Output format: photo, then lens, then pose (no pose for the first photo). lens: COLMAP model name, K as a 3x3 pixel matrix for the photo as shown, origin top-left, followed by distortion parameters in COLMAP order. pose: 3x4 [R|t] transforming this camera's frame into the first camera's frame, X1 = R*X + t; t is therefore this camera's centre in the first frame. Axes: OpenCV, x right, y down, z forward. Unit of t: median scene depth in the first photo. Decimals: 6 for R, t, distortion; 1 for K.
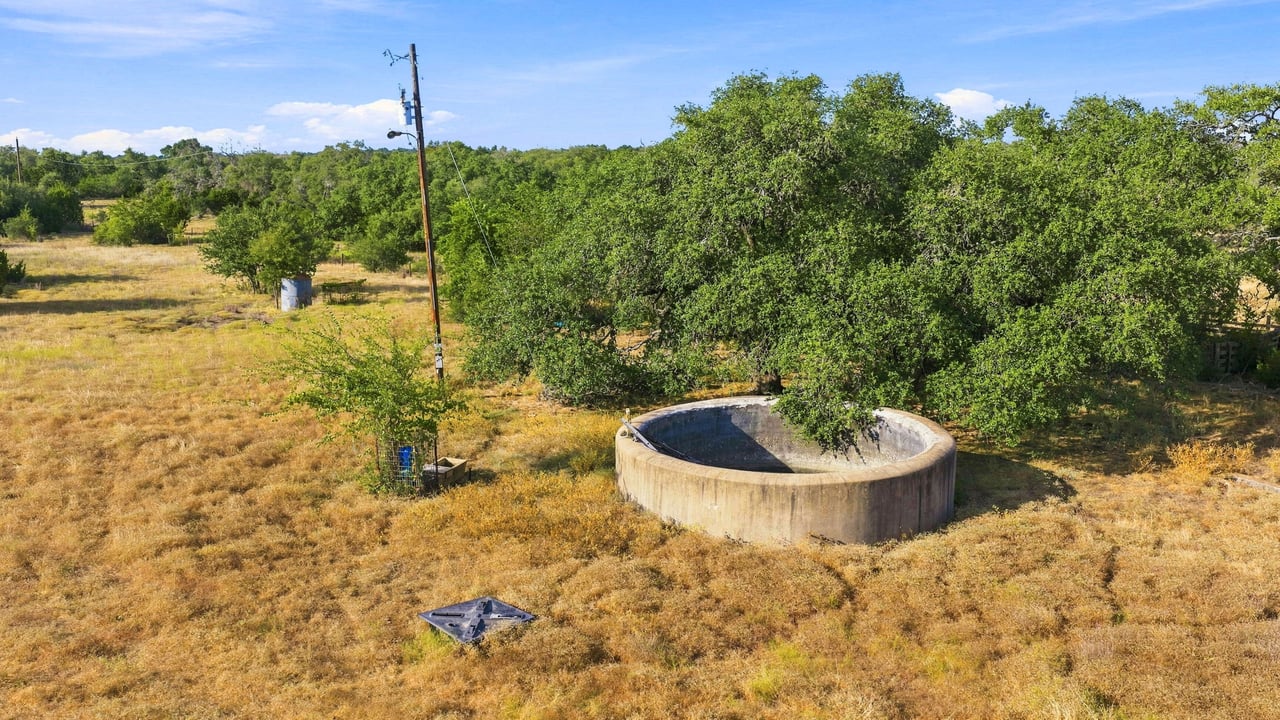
lens RADIAL K [[970.0, 0, 640.0], [0, 970.0, 360.0], [0, 0, 1]] dist [0.012675, -0.007310]
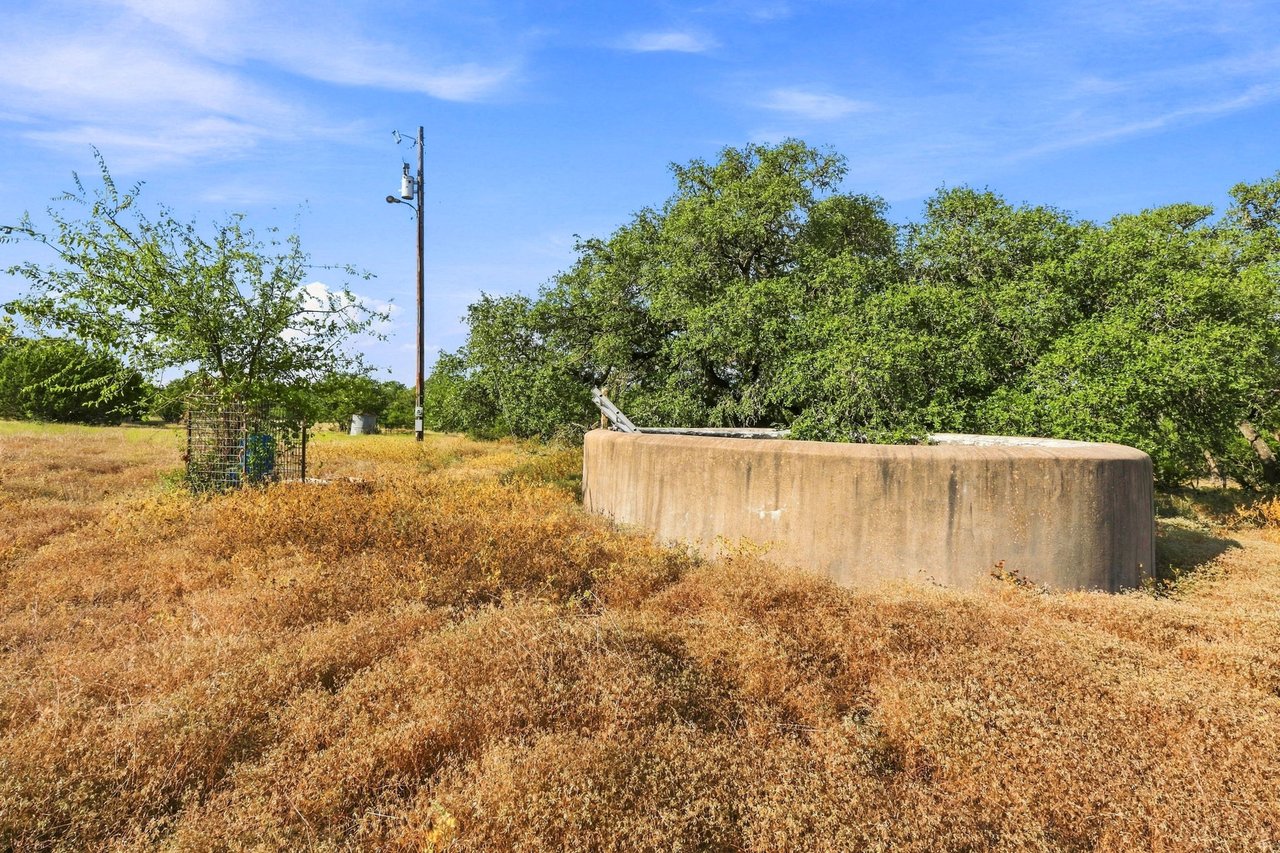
lens RADIAL K [[498.9, 0, 640.0], [0, 498.9, 426.5], [0, 0, 1]] dist [-0.006498, -0.000025]
pose [[0.998013, 0.040551, 0.048235, -0.004323], [-0.029517, 0.977103, -0.210708, 0.166412], [-0.055675, 0.208865, 0.976358, 0.761408]]
